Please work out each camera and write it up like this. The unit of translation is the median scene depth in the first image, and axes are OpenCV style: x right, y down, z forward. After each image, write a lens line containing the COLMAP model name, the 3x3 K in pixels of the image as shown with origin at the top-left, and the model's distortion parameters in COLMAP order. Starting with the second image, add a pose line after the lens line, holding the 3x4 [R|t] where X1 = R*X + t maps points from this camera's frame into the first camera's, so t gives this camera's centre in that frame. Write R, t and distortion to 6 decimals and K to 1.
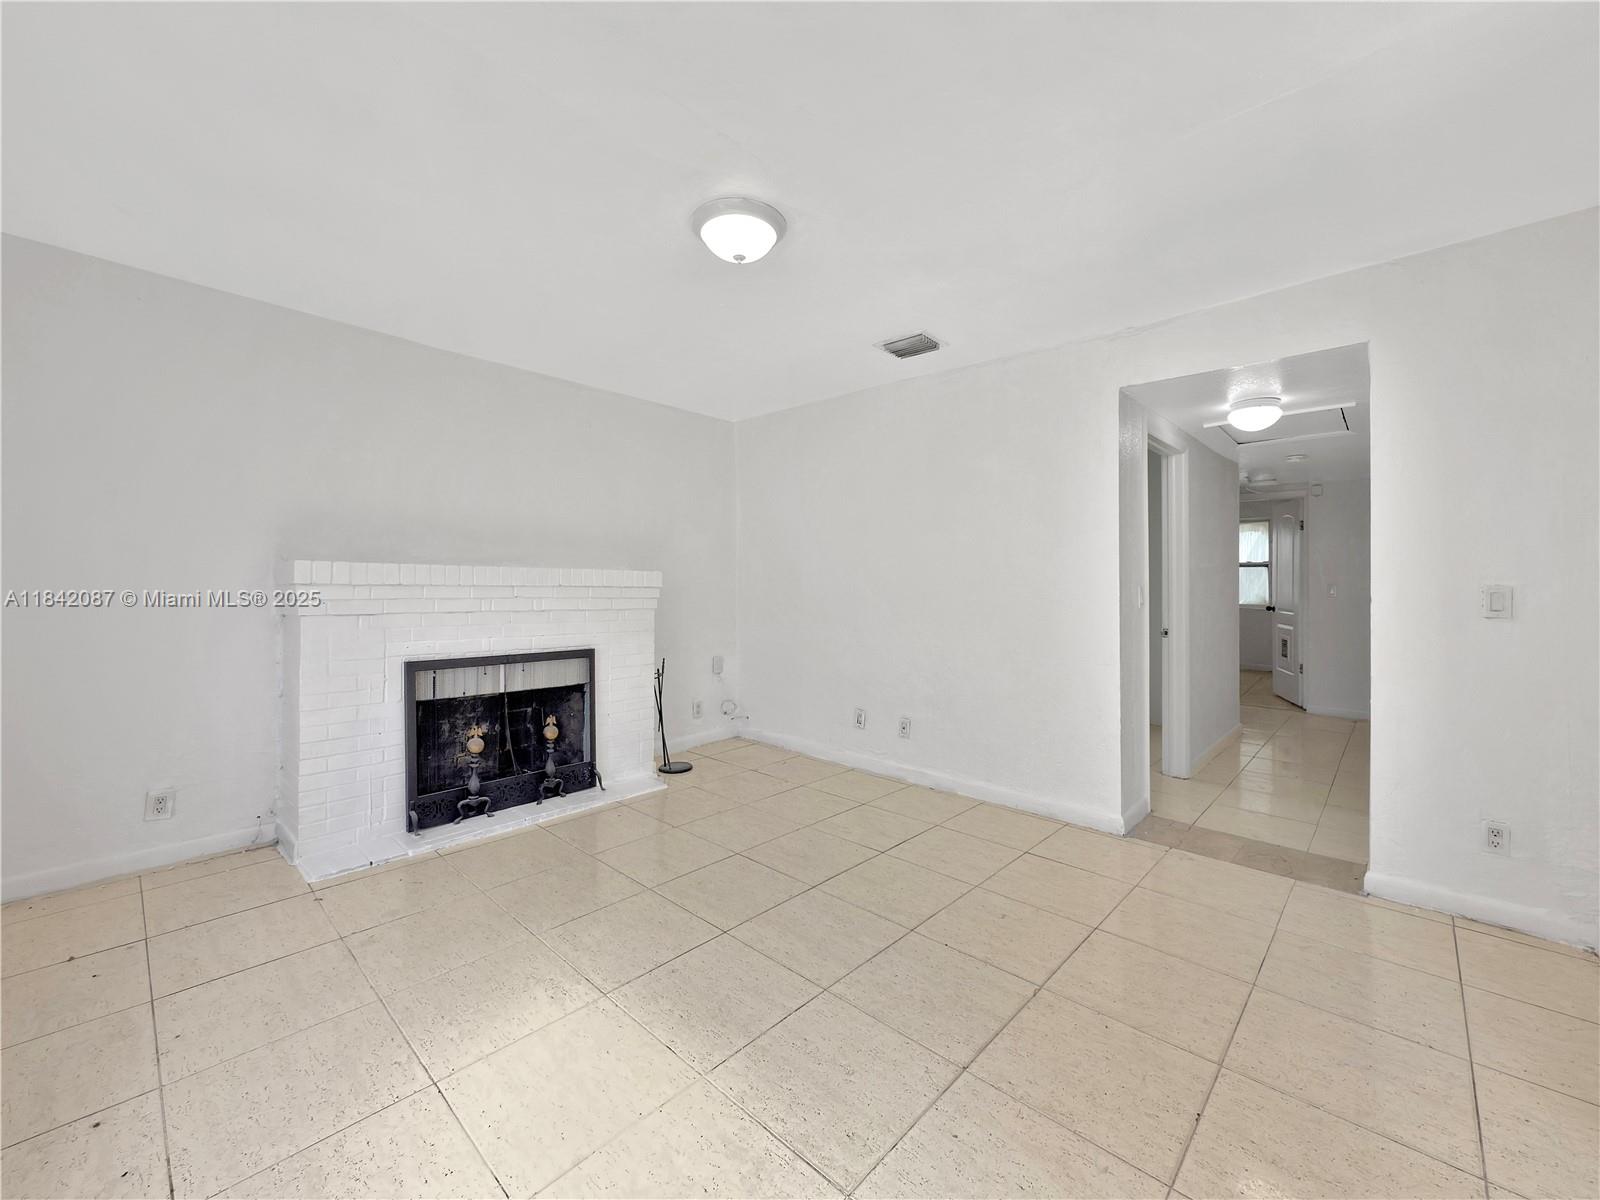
lens RADIAL K [[636.2, 0, 802.3], [0, 636.2, 610.0], [0, 0, 1]] dist [0.002553, -0.000212]
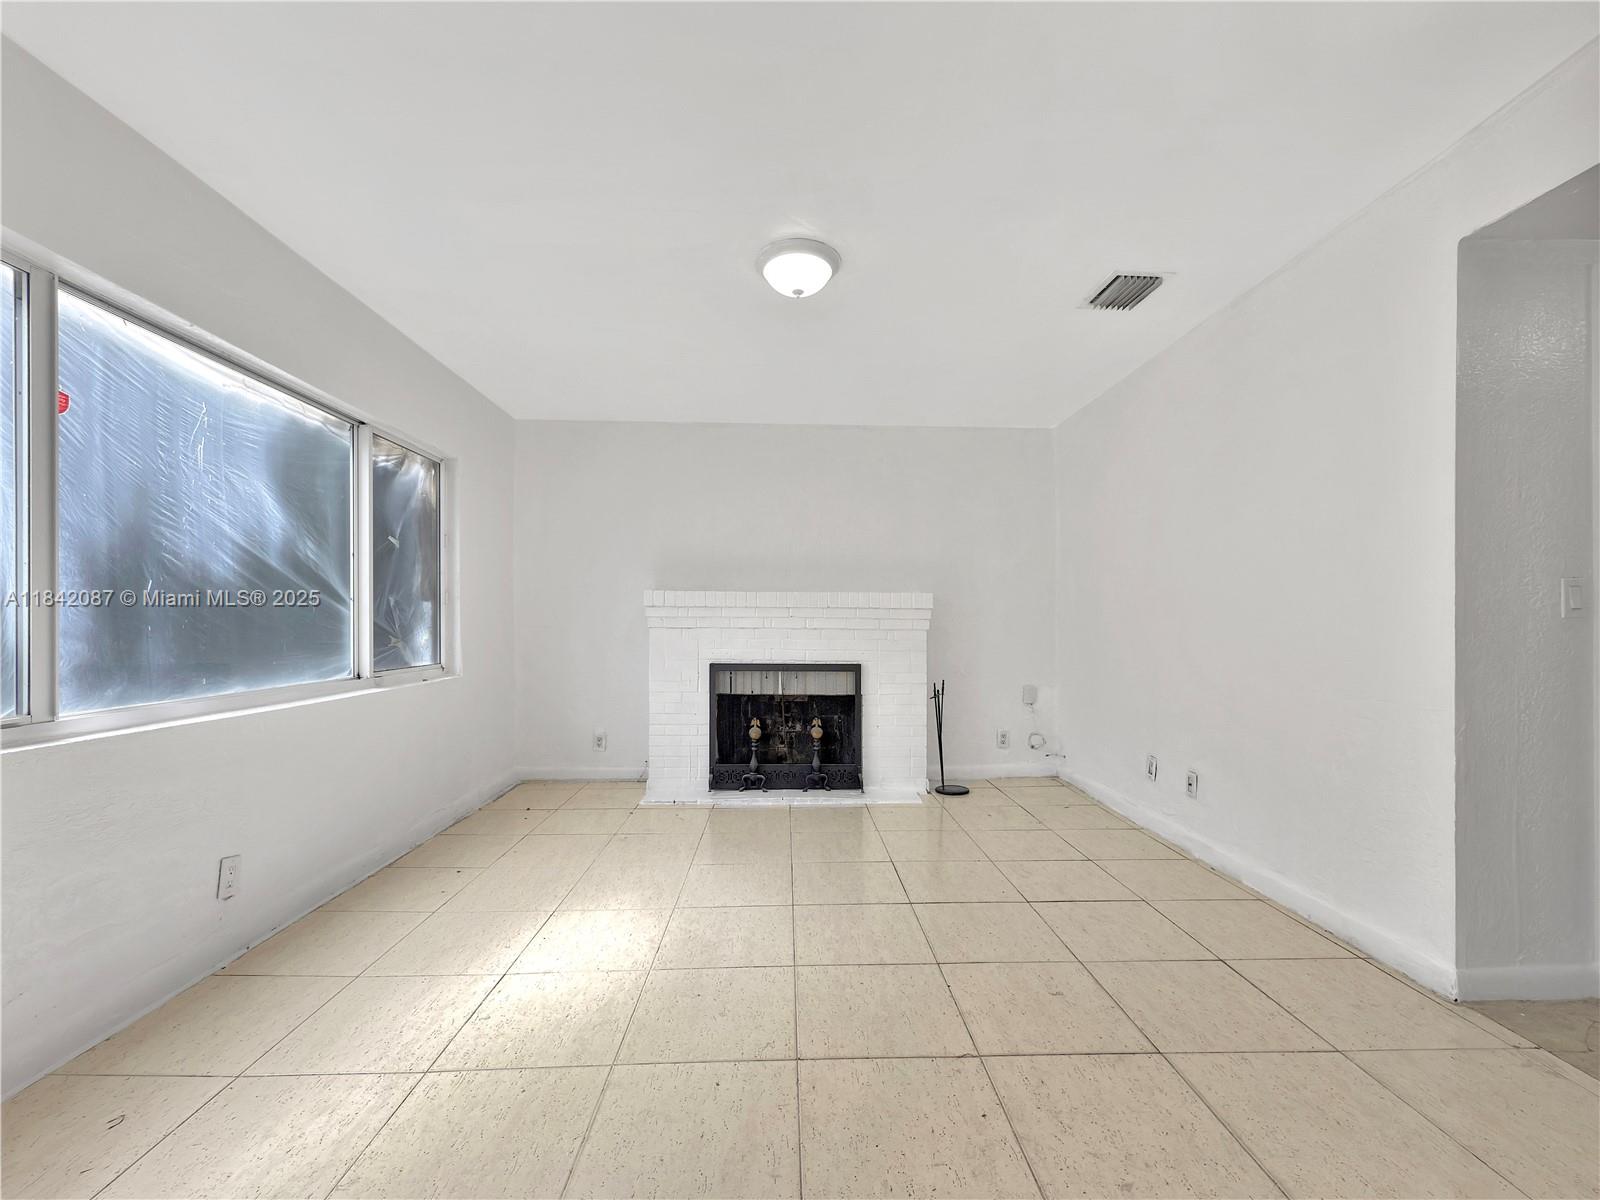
lens RADIAL K [[660.2, 0, 808.1], [0, 660.2, 654.4], [0, 0, 1]] dist [-0.010026, 0.000032]
pose [[0.708325, 0.024179, -0.705473, 0.444422], [-0.024783, 0.999649, 0.009378, 0.037717], [0.705452, 0.010841, 0.708675, 0.129252]]
